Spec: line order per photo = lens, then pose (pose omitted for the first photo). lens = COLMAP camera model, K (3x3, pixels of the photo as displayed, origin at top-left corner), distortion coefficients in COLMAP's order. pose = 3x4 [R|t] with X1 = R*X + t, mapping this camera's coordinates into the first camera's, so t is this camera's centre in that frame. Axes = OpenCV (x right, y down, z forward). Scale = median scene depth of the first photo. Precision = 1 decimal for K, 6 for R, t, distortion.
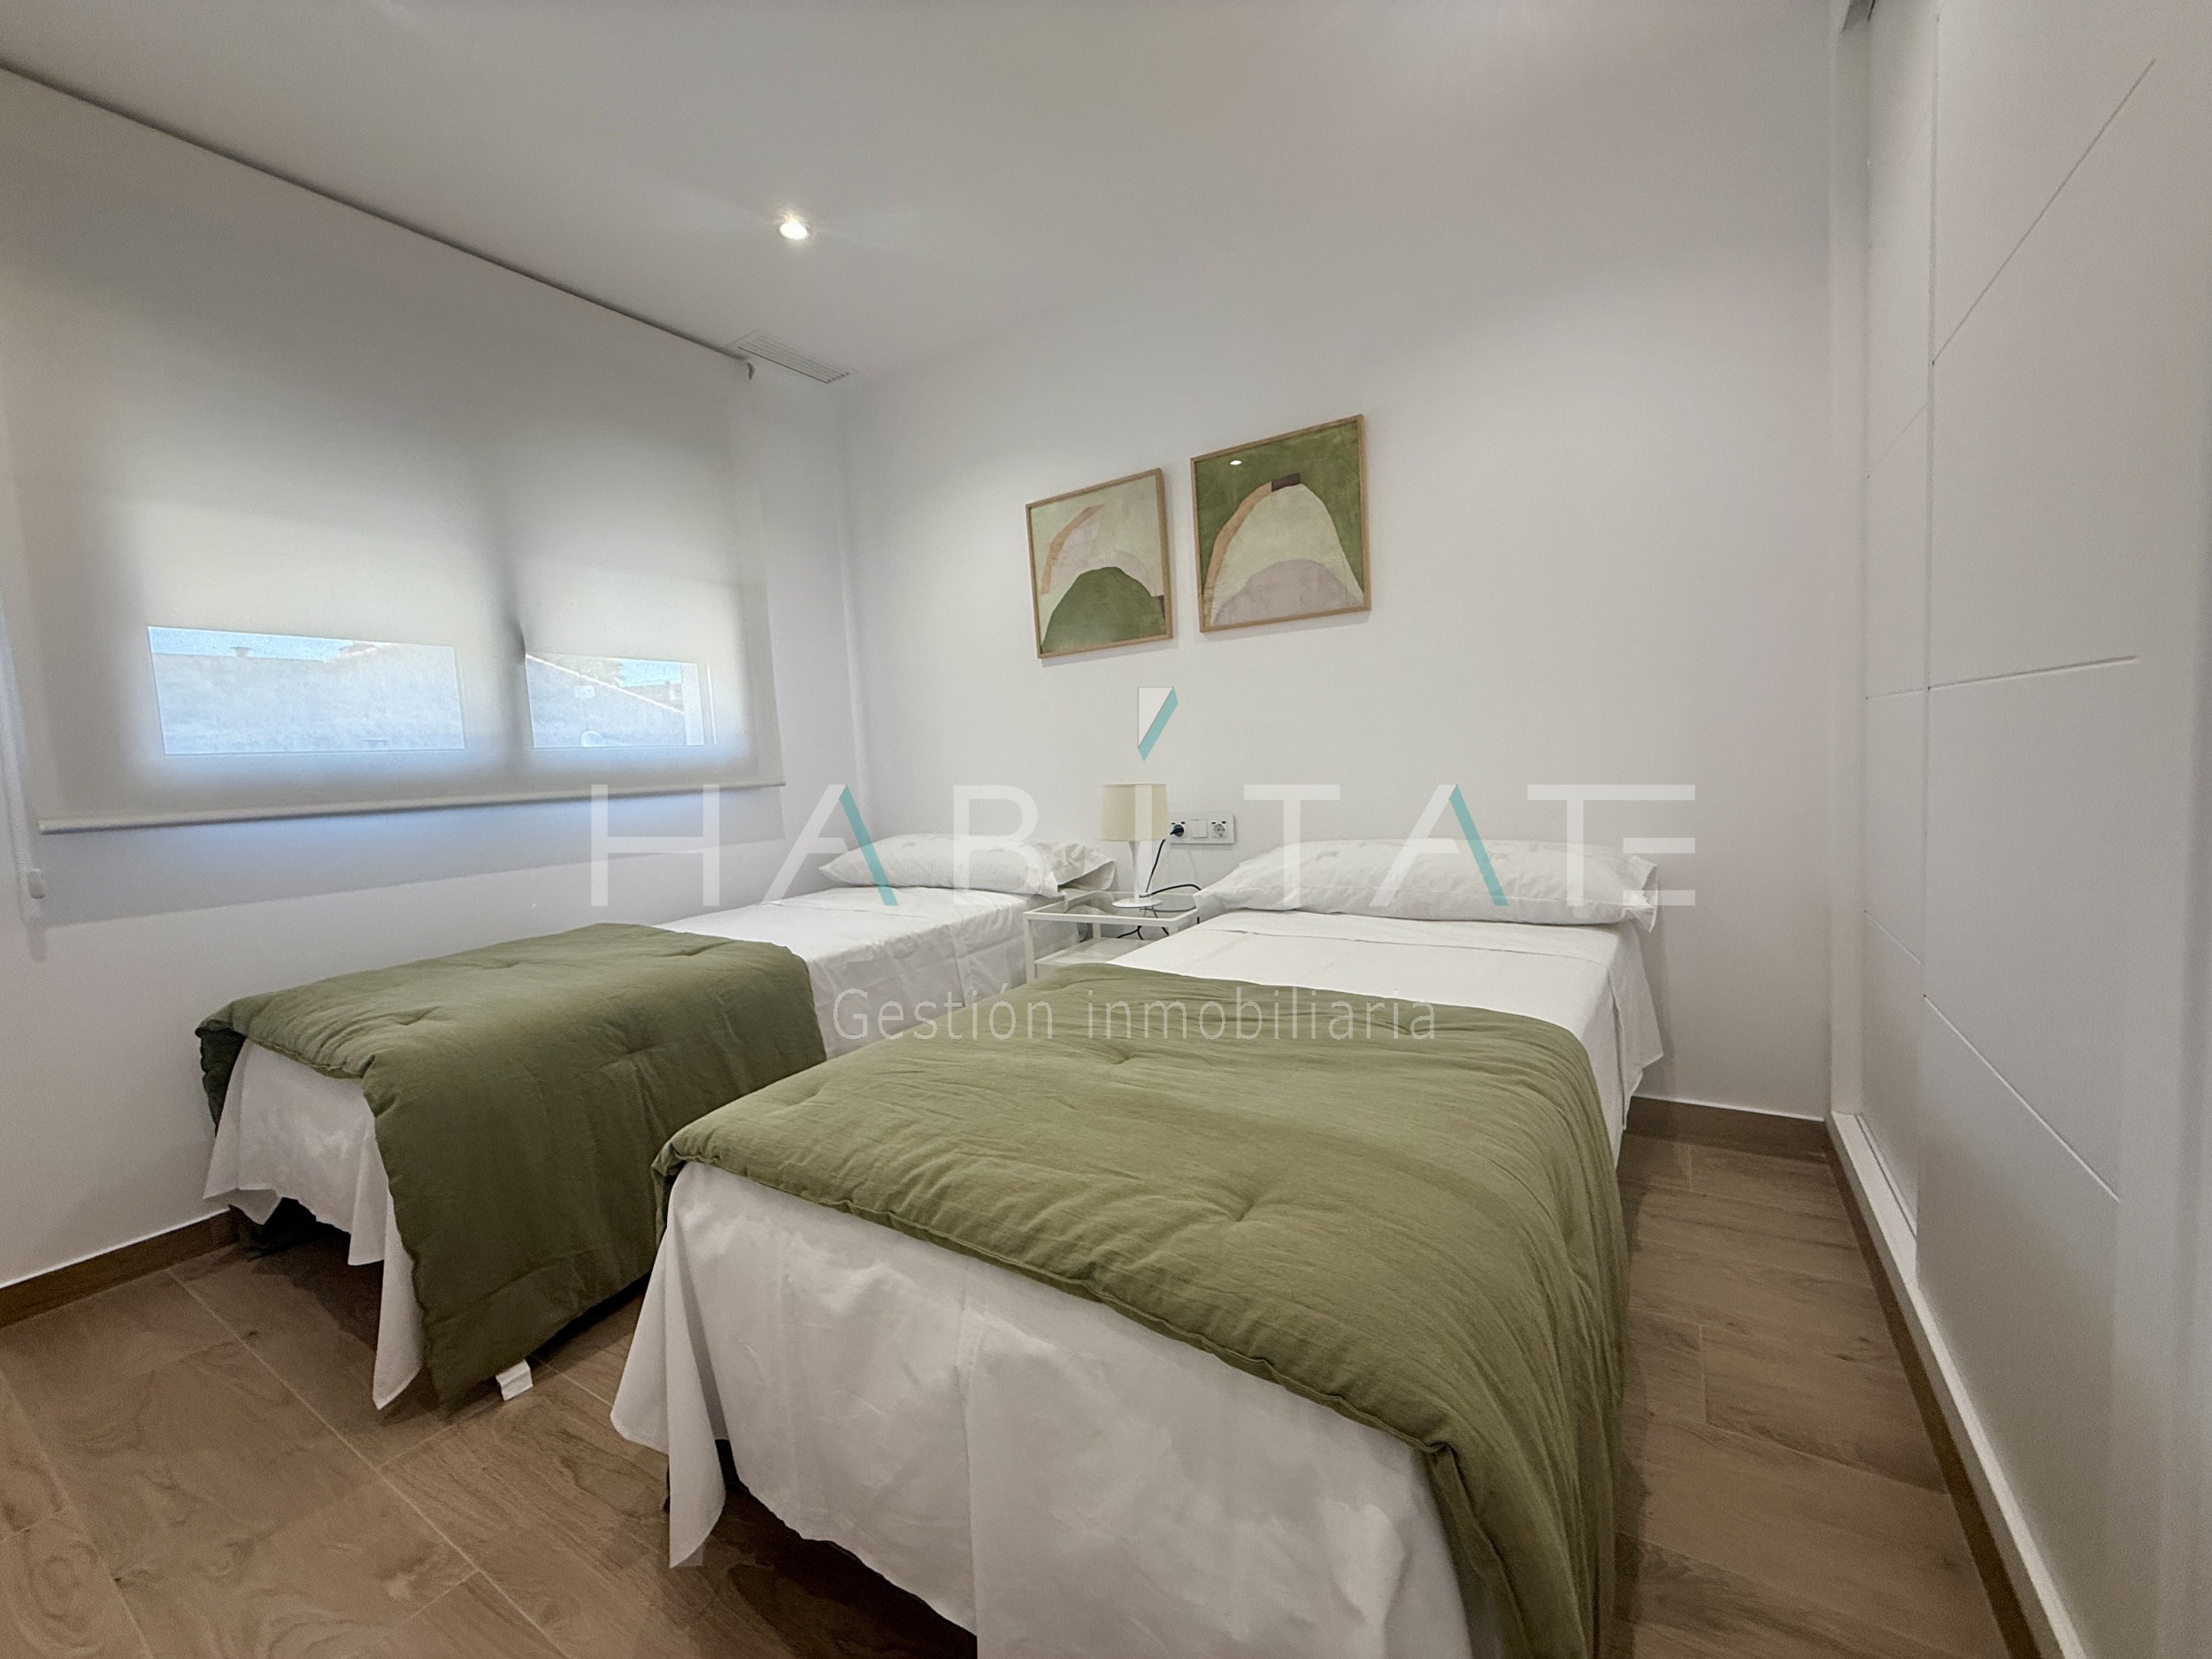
lens RADIAL K [[884.1, 0, 1102.5], [0, 884.1, 831.7], [0, 0, 1]] dist [0.000076, 0.000066]
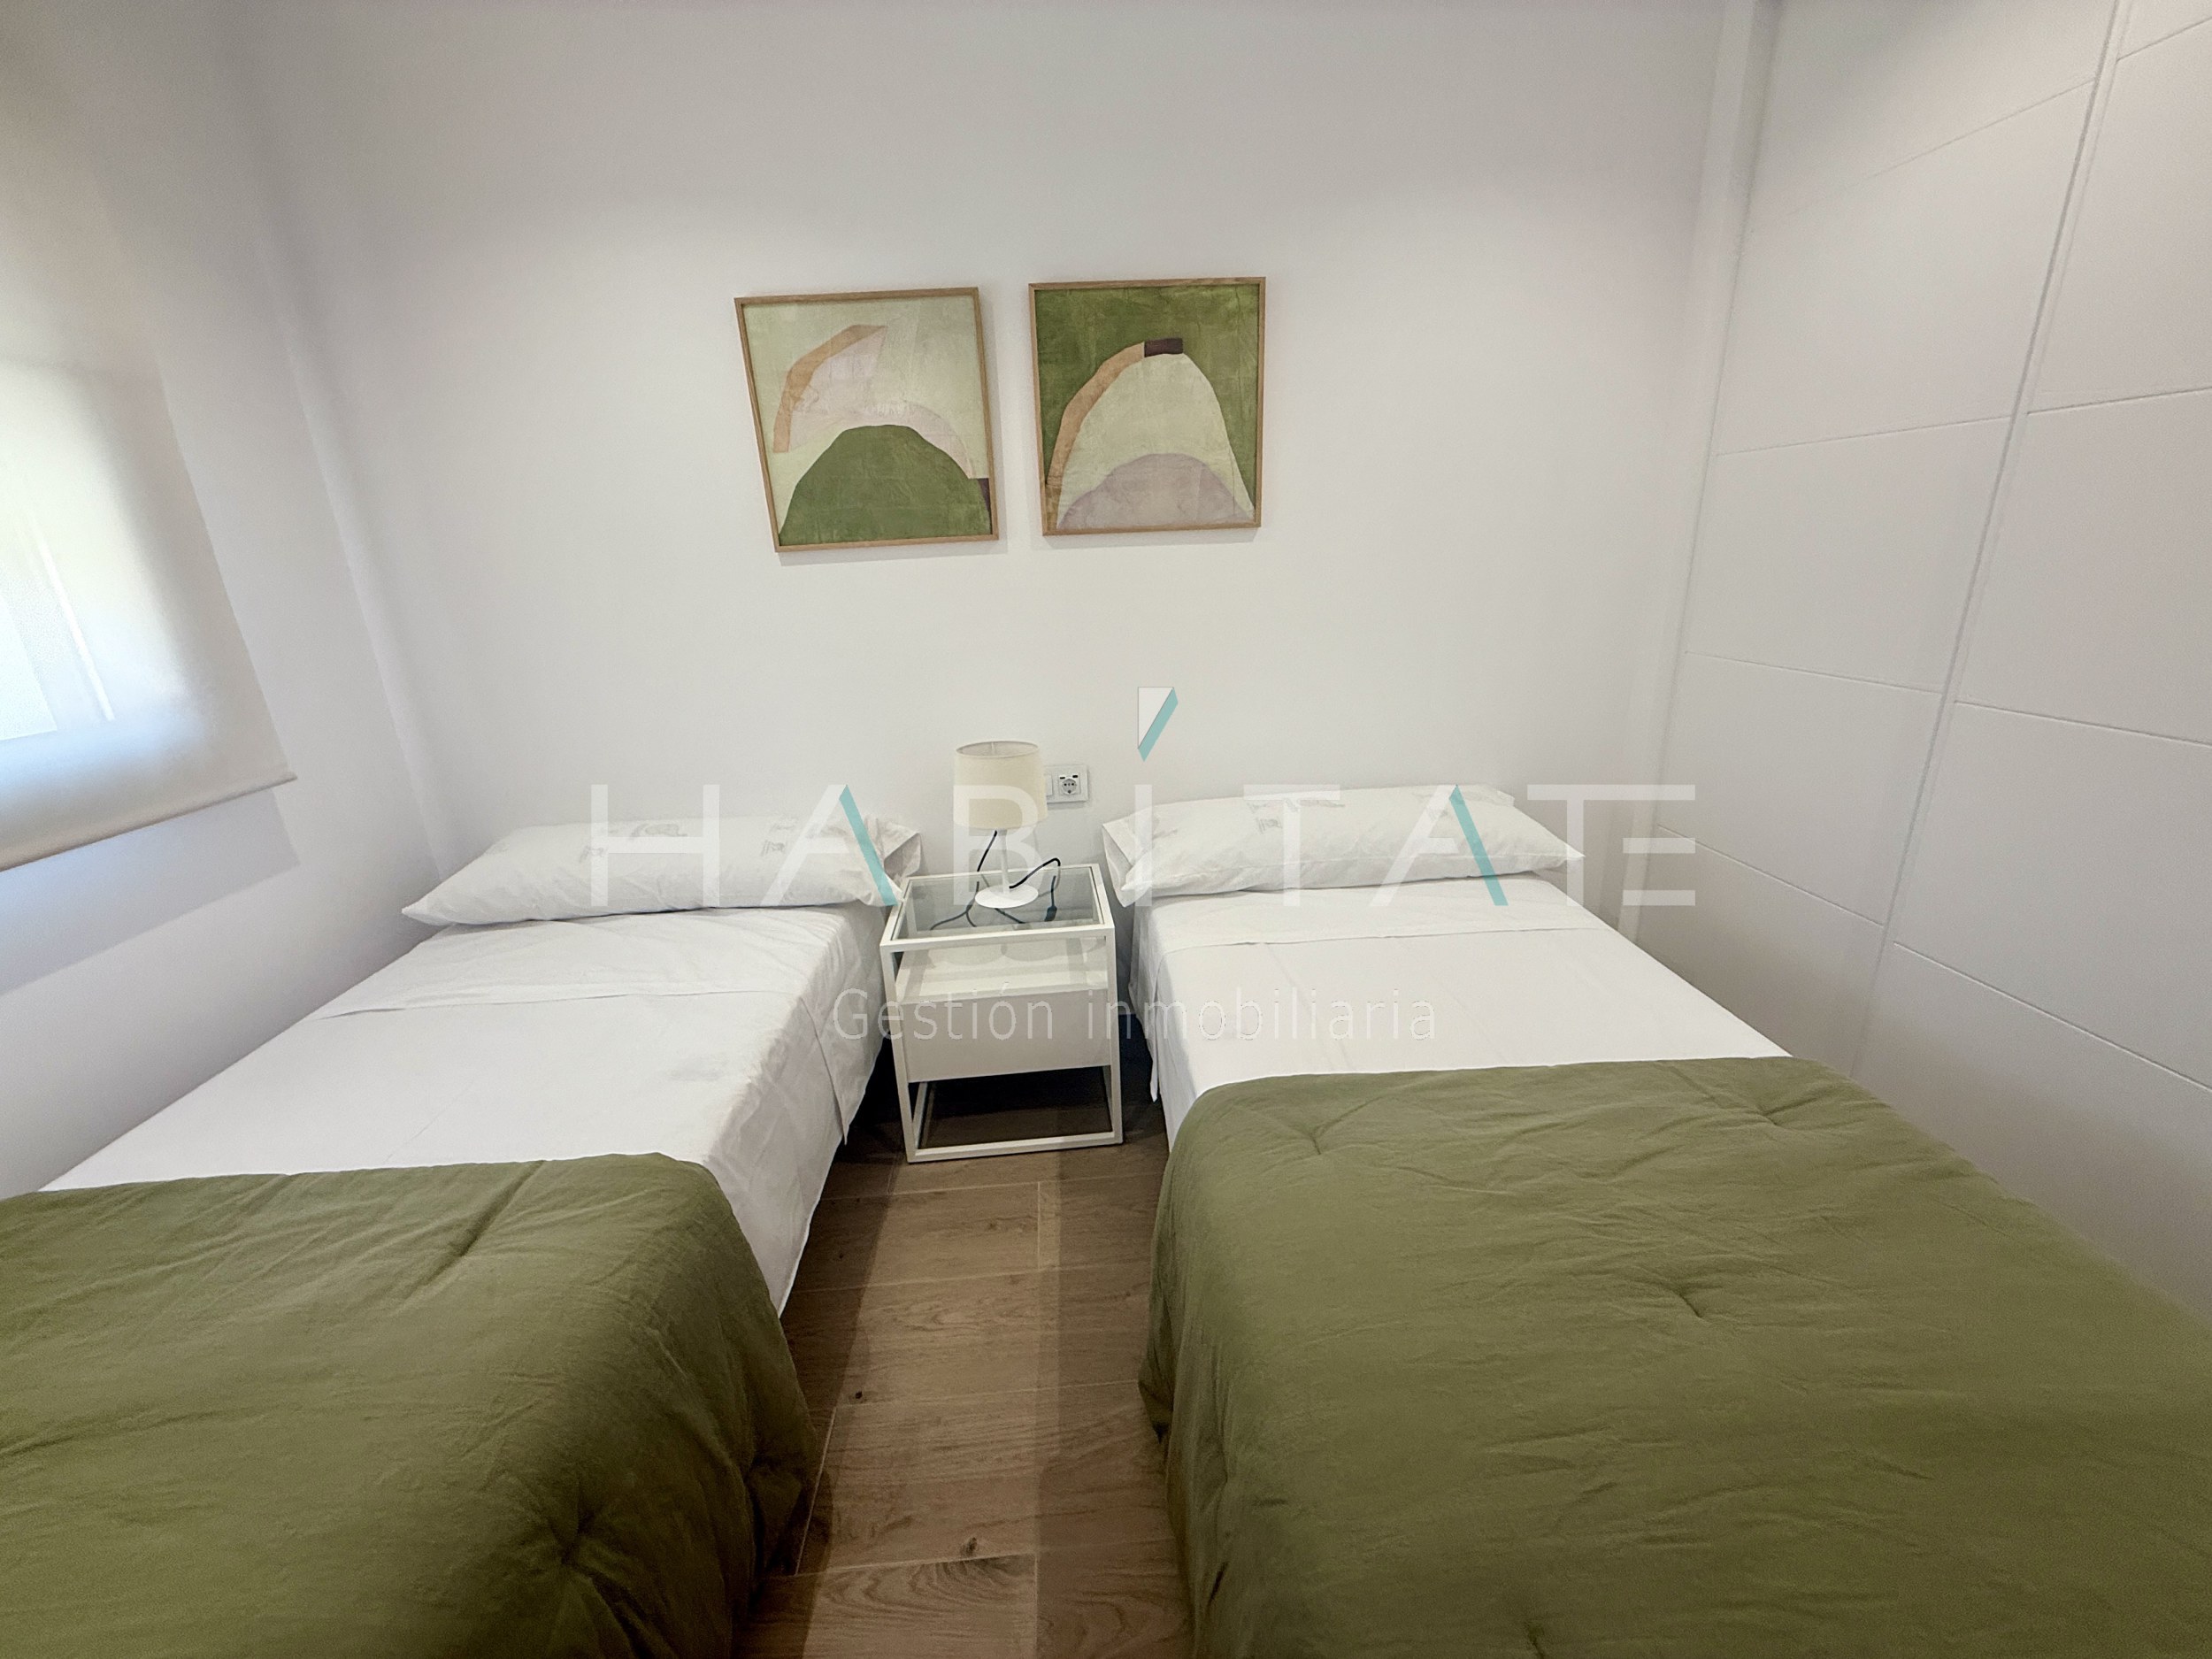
lens RADIAL K [[884.1, 0, 1097.8], [0, 884.1, 827.4], [0, 0, 1]] dist [0.000076, 0.000066]
pose [[0.807788, -0.155189, 0.568678, -0.330542], [0.043293, 0.977736, 0.205323, -0.136119], [-0.587881, -0.141238, 0.796522, 0.333974]]
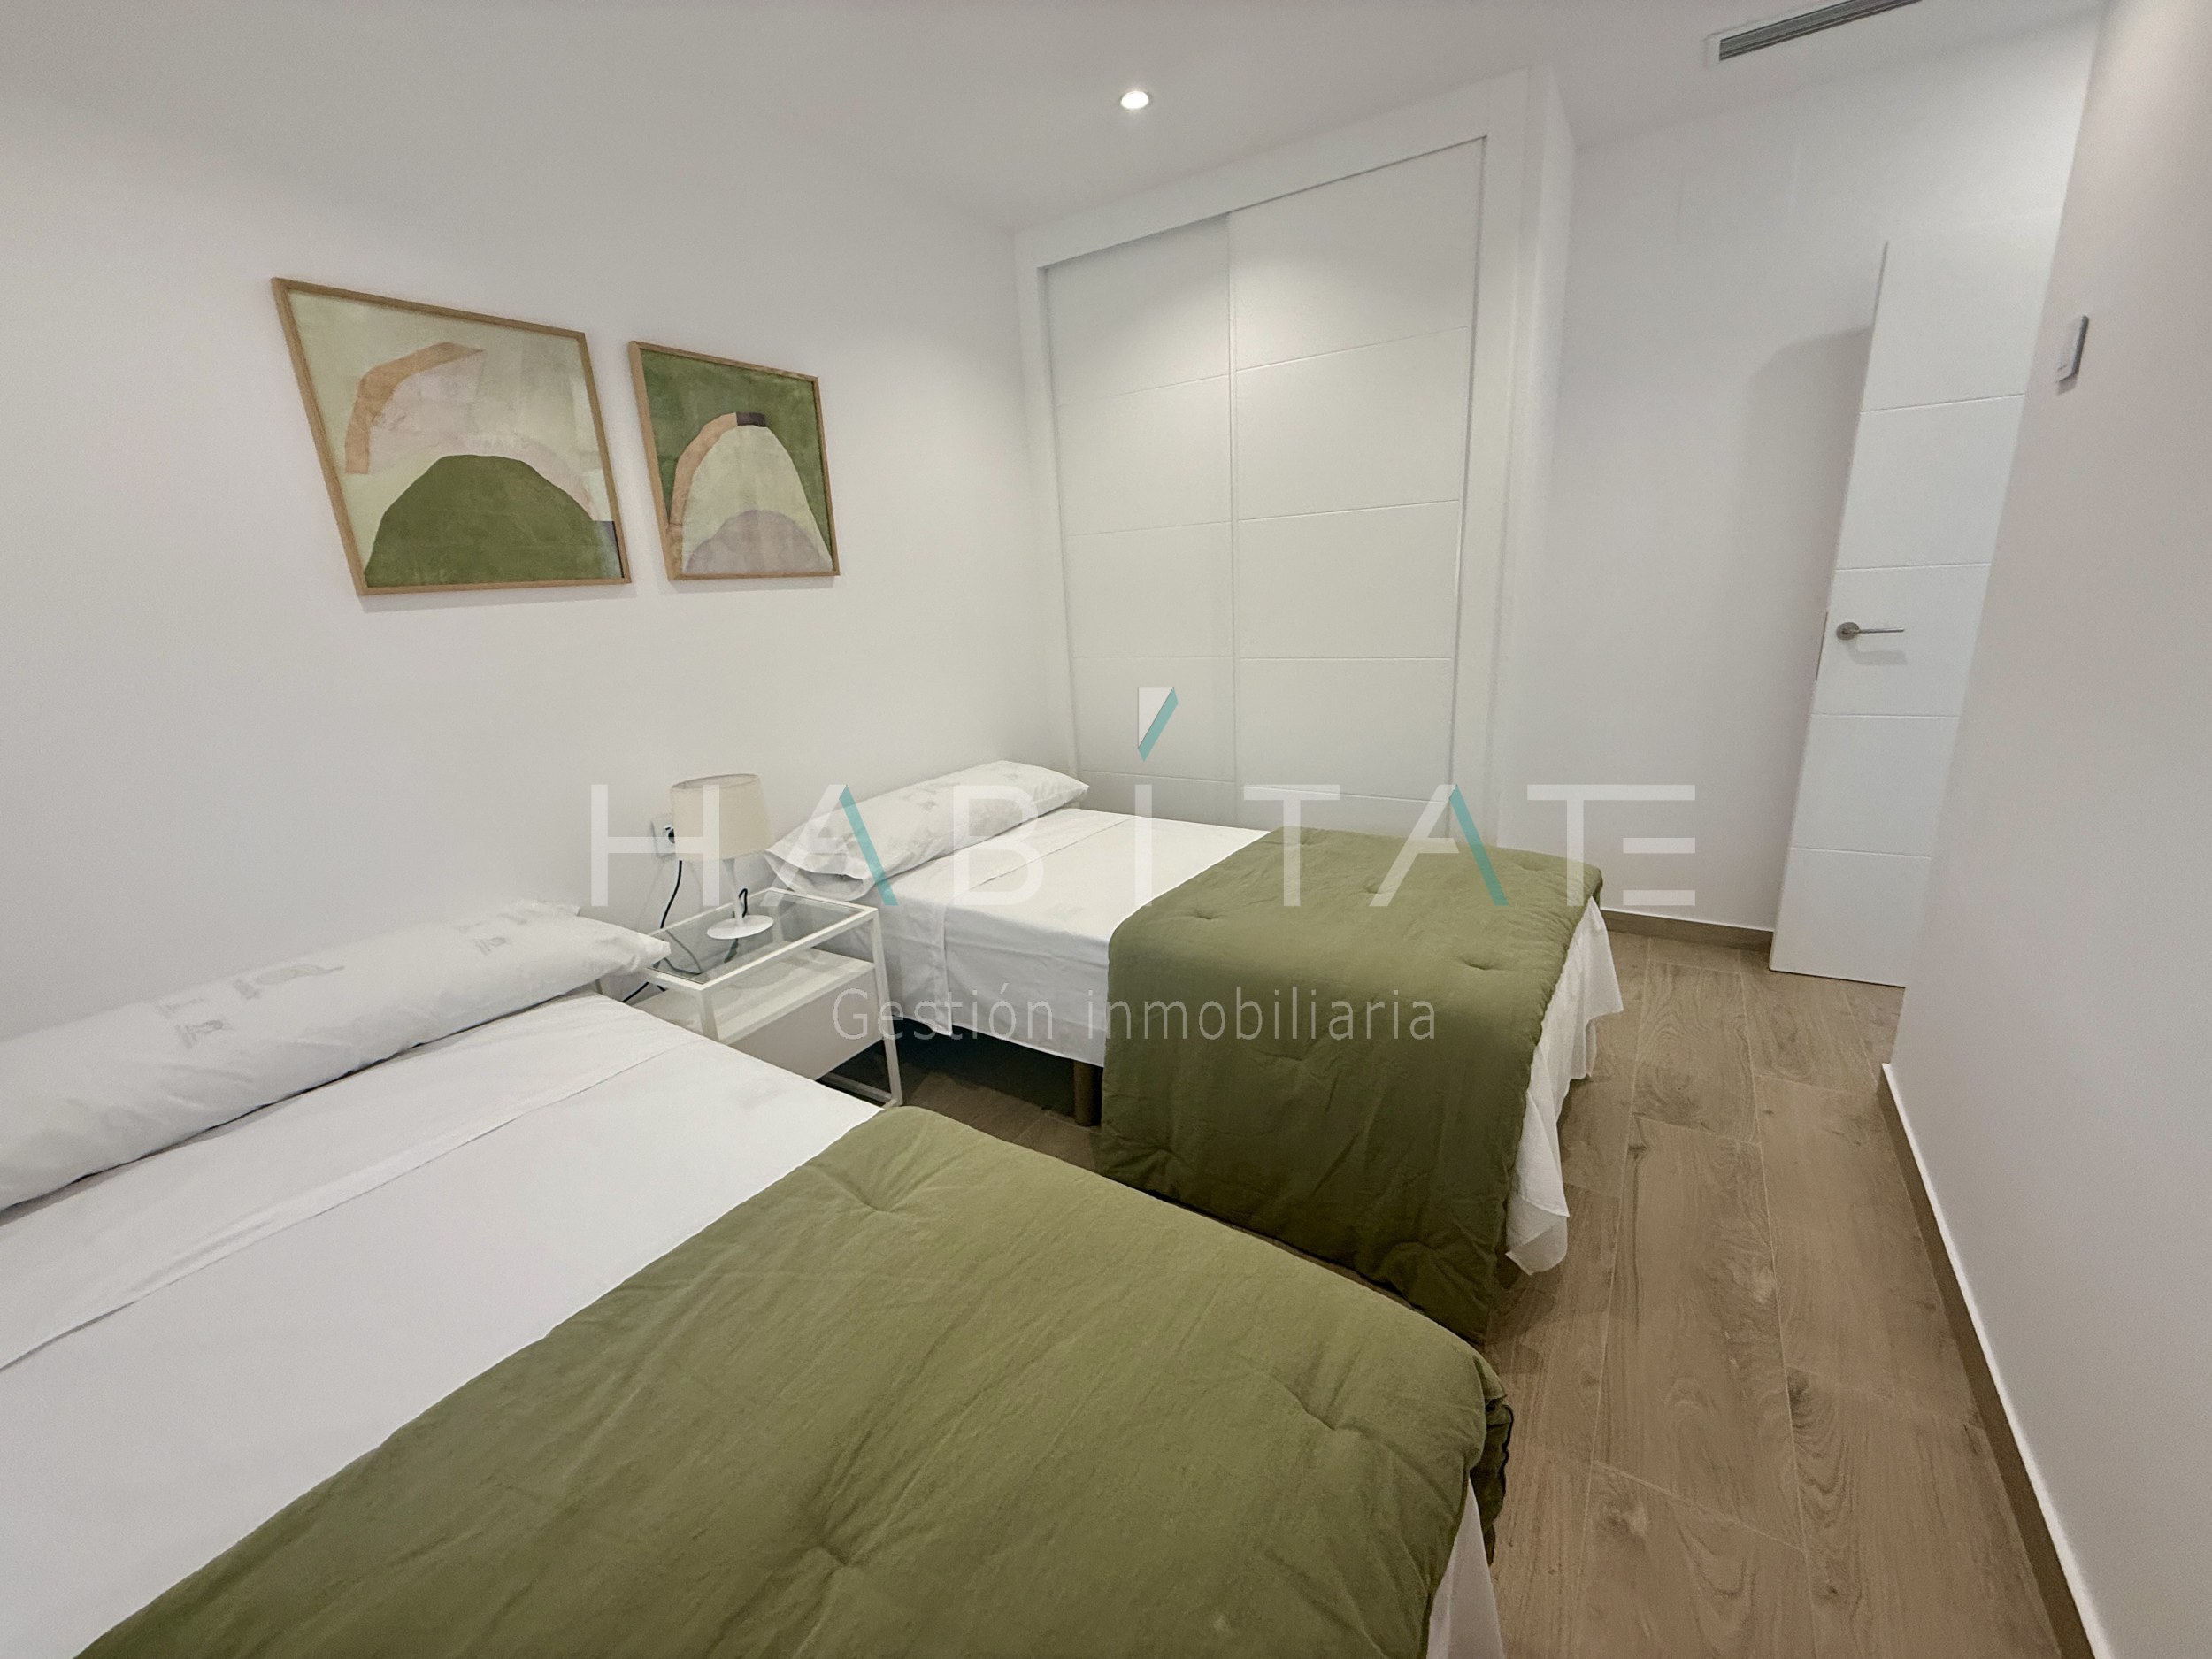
lens RADIAL K [[884.1, 0, 1103.9], [0, 884.1, 823.9], [0, 0, 1]] dist [0.000076, 0.000066]
pose [[0.001693, -0.208655, 0.977988, -0.712871], [0.134117, 0.969201, 0.206548, -0.128534], [-0.990964, 0.130815, 0.029625, 0.637458]]
